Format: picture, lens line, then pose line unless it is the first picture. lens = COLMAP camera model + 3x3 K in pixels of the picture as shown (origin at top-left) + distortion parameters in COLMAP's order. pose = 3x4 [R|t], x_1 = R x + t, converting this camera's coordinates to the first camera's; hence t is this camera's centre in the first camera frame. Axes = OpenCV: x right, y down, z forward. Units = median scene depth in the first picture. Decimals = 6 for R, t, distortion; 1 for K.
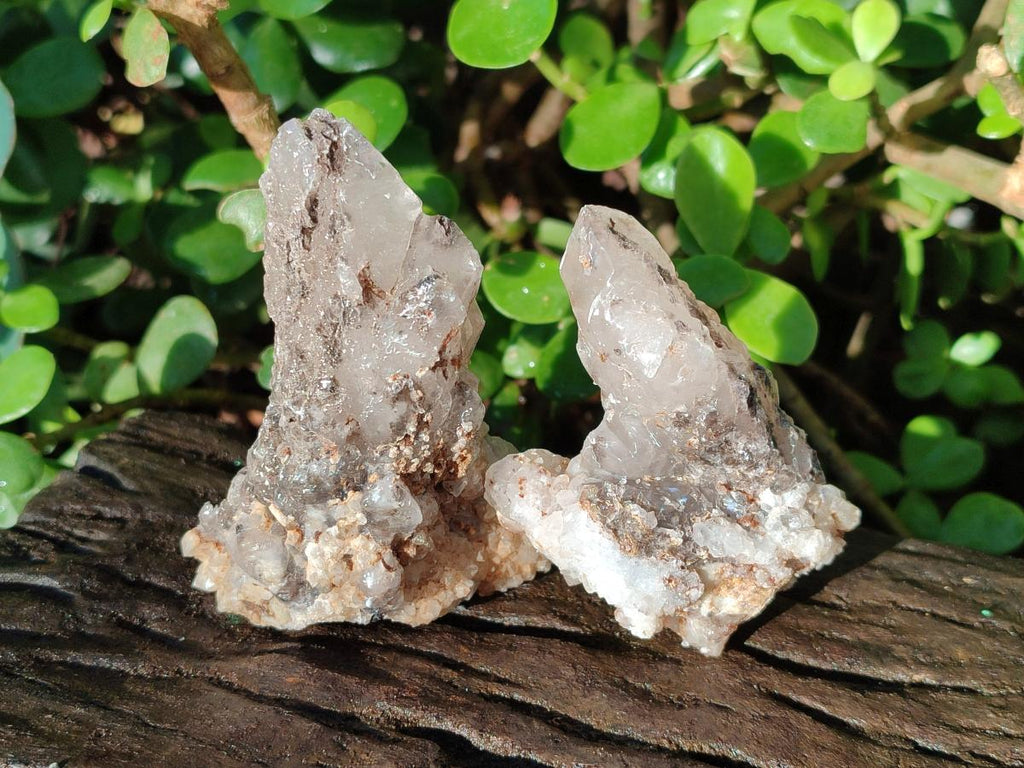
lens RADIAL K [[1311.2, 0, 511.7], [0, 1311.2, 383.1], [0, 0, 1]] dist [-0.009606, 0.000000]
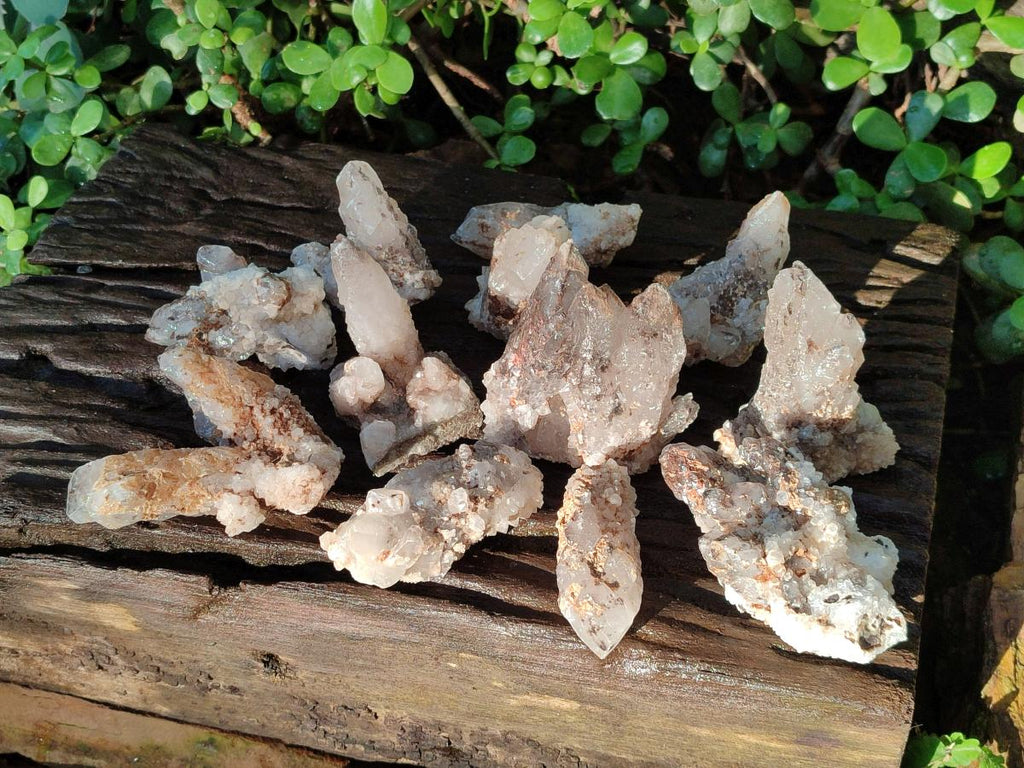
lens RADIAL K [[1311.2, 0, 512.8], [0, 1311.2, 384.2], [0, 0, 1]] dist [-0.009606, 0.000000]
pose [[0.996401, -0.044787, -0.071961, 0.606932], [0.064843, 0.949541, 0.306866, -0.245704], [0.054586, -0.310428, 0.949028, -1.531745]]
